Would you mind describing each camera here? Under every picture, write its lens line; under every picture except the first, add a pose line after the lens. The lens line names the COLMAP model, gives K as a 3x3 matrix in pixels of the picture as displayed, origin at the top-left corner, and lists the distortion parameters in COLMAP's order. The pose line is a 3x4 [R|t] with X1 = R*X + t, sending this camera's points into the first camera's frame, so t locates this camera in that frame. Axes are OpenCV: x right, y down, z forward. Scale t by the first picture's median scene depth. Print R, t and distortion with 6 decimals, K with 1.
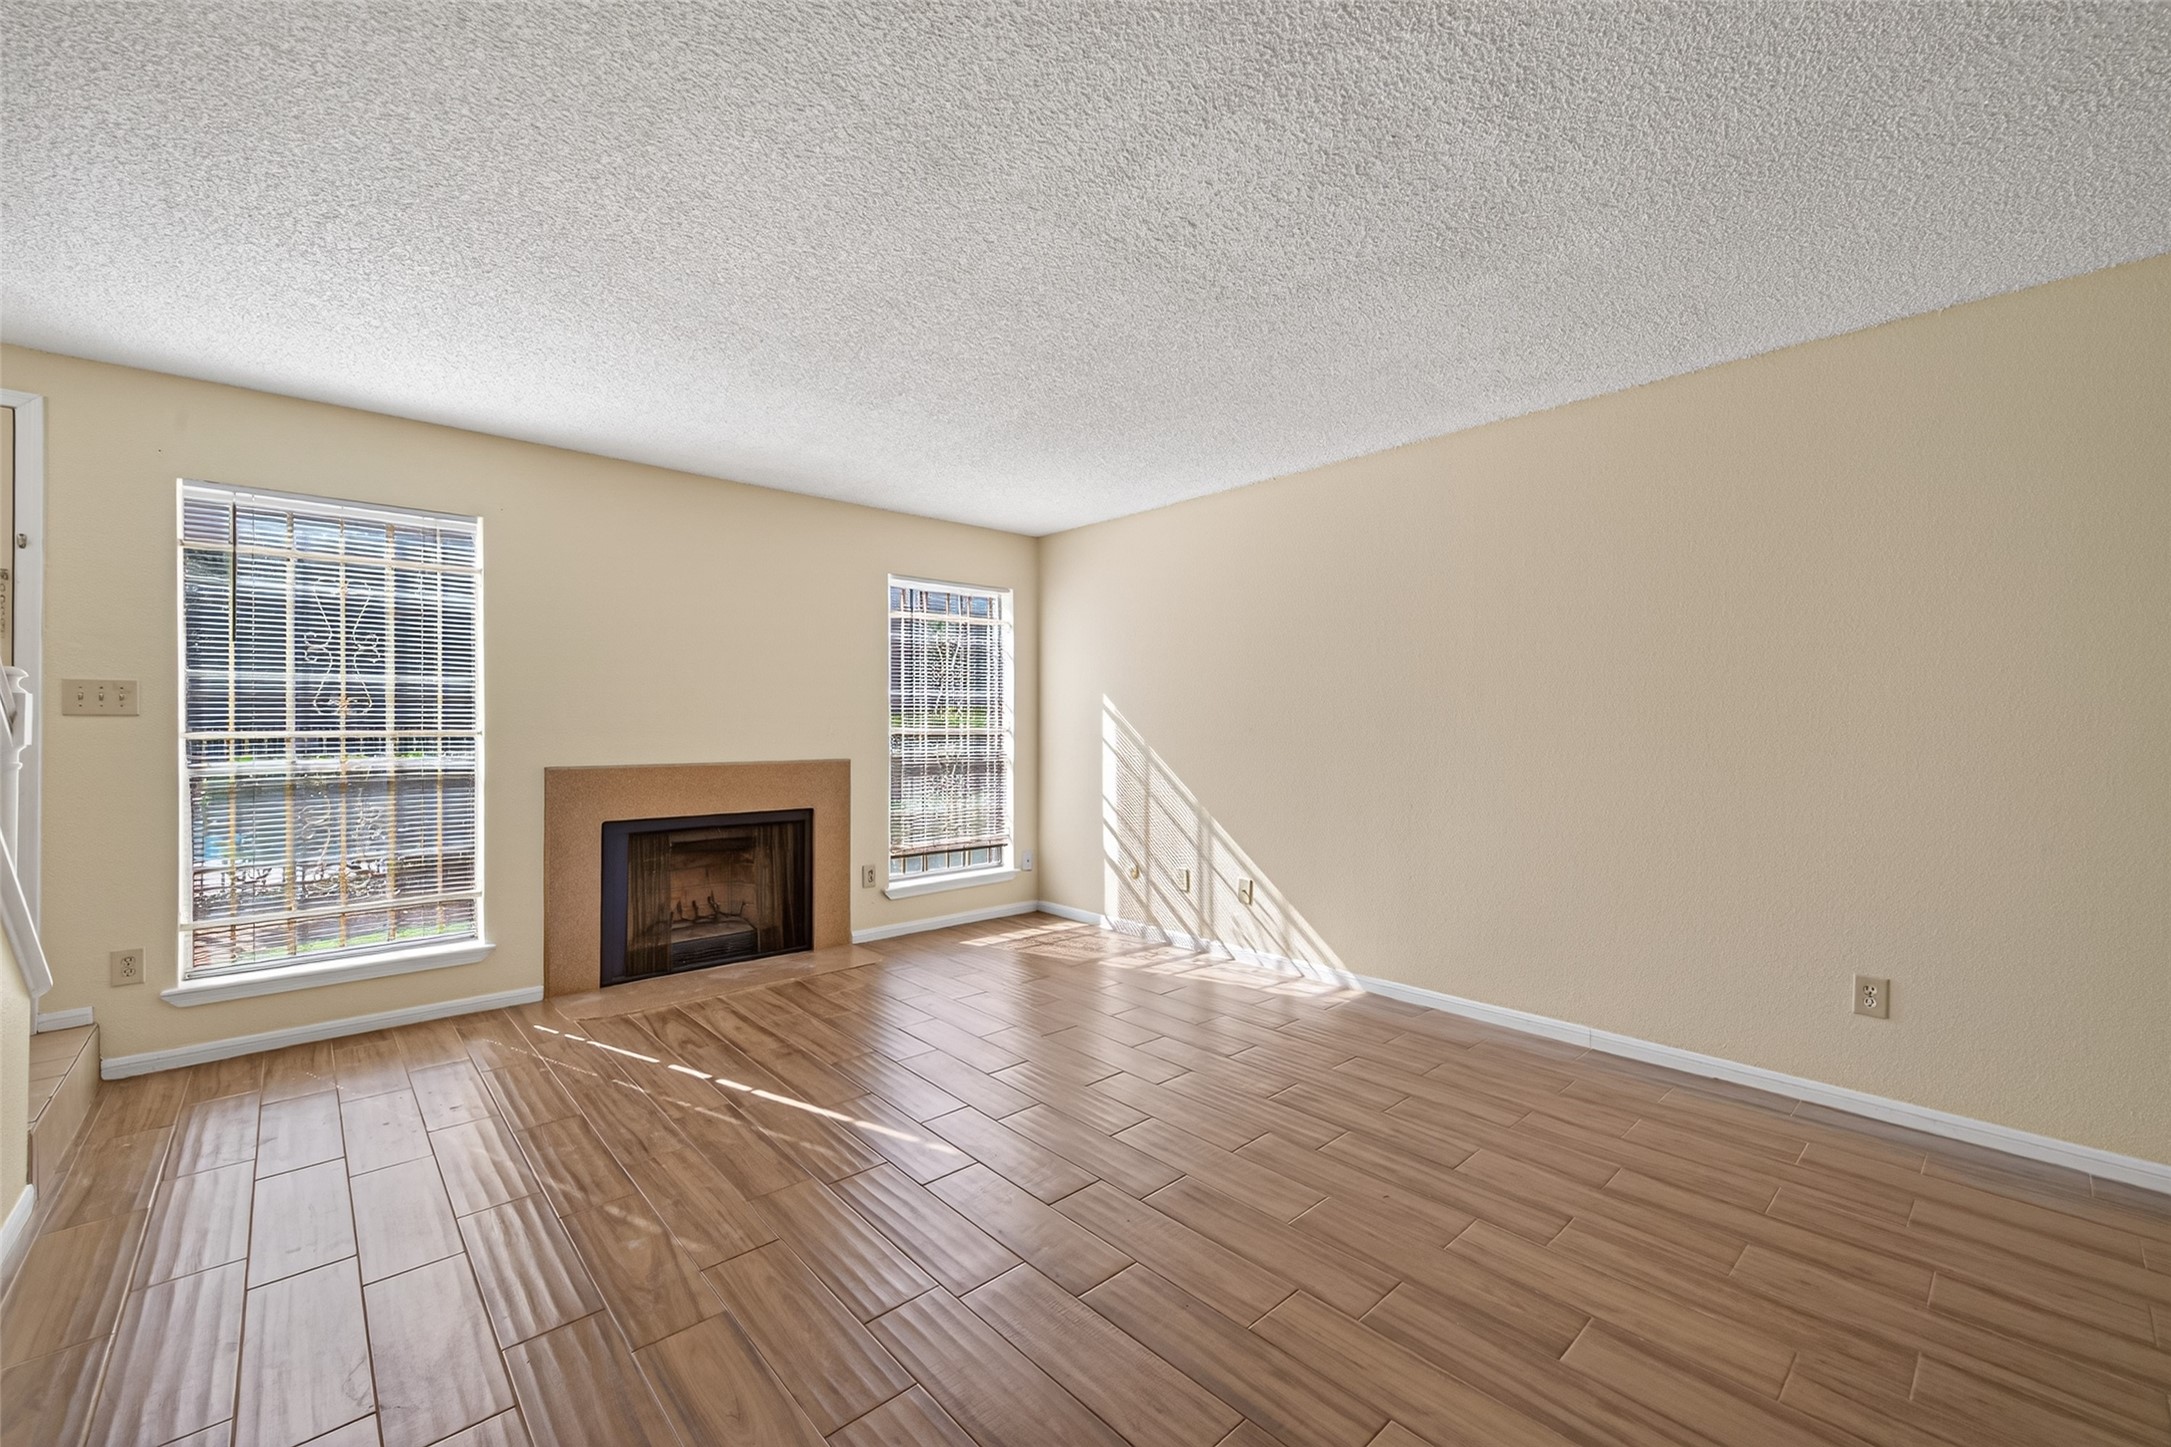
lens RADIAL K [[850.0, 0, 1090.7], [0, 850.0, 723.3], [0, 0, 1]] dist [0.011928, -0.002783]
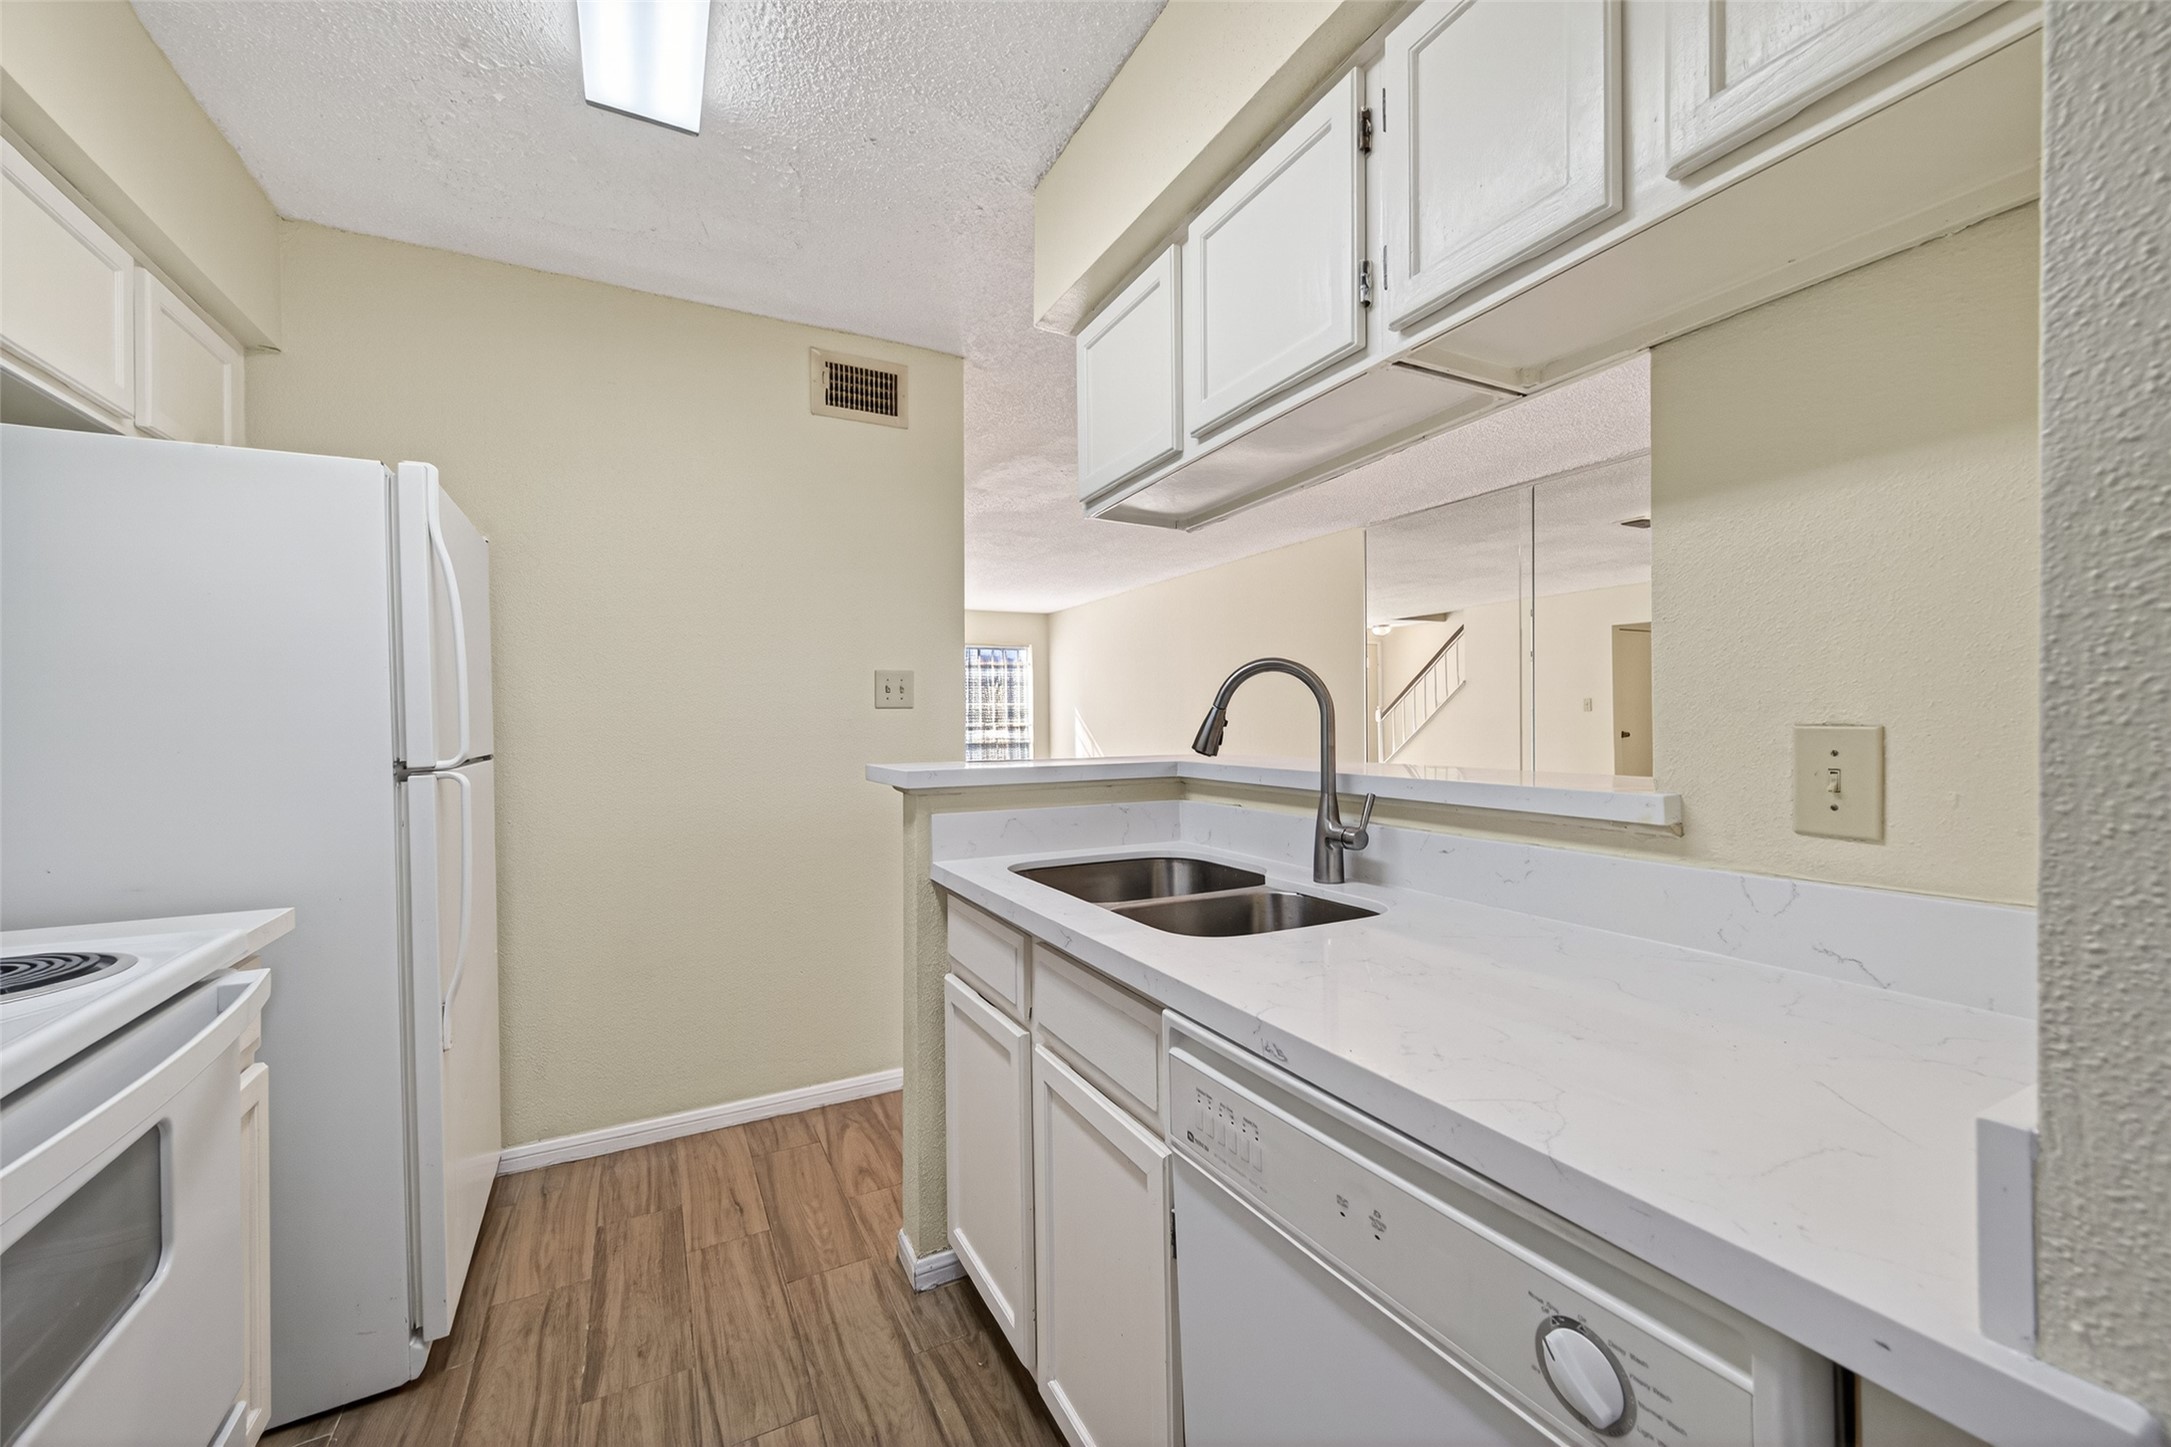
lens RADIAL K [[850.0, 0, 1090.7], [0, 850.0, 723.3], [0, 0, 1]] dist [0.011928, -0.002783]
pose [[0.964998, -0.010206, -0.262060, 0.598503], [0.010799, 0.999941, 0.000821, 0.007492], [0.262036, -0.003622, 0.965051, -0.825608]]
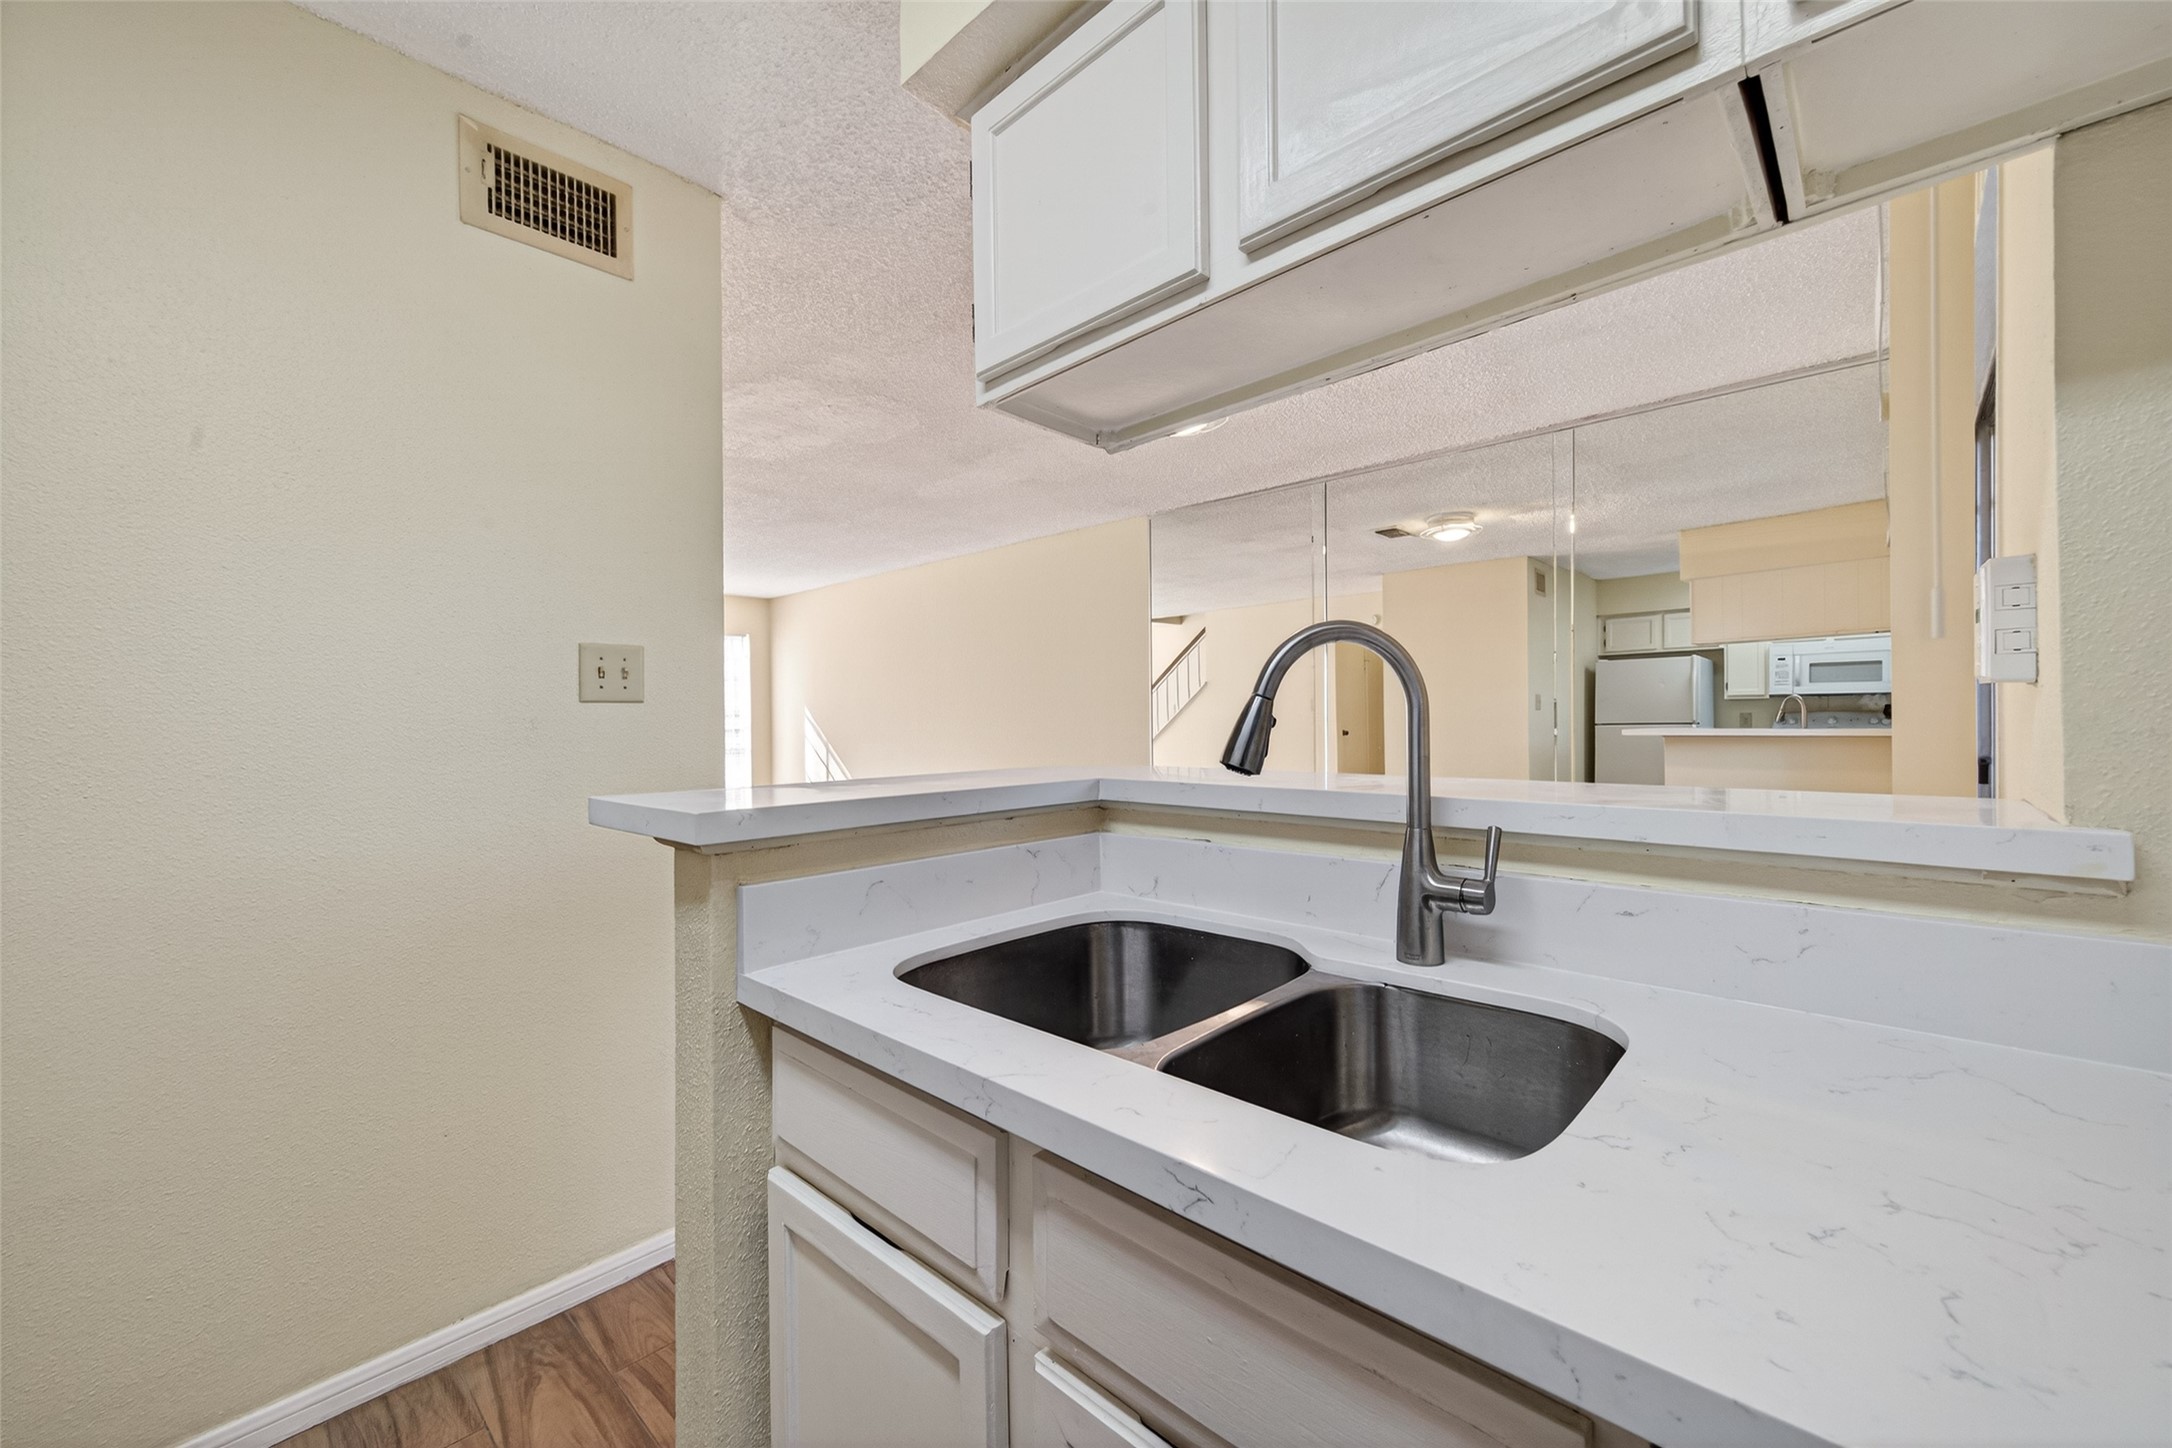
lens RADIAL K [[850.4, 0, 1091.2], [0, 850.4, 723.8], [0, 0, 1]] dist [0.011928, -0.002783]
pose [[0.997327, -0.013621, 0.071786, 0.496784], [0.013361, 0.999902, 0.004107, 0.007222], [-0.071835, -0.003137, 0.997412, -0.688625]]
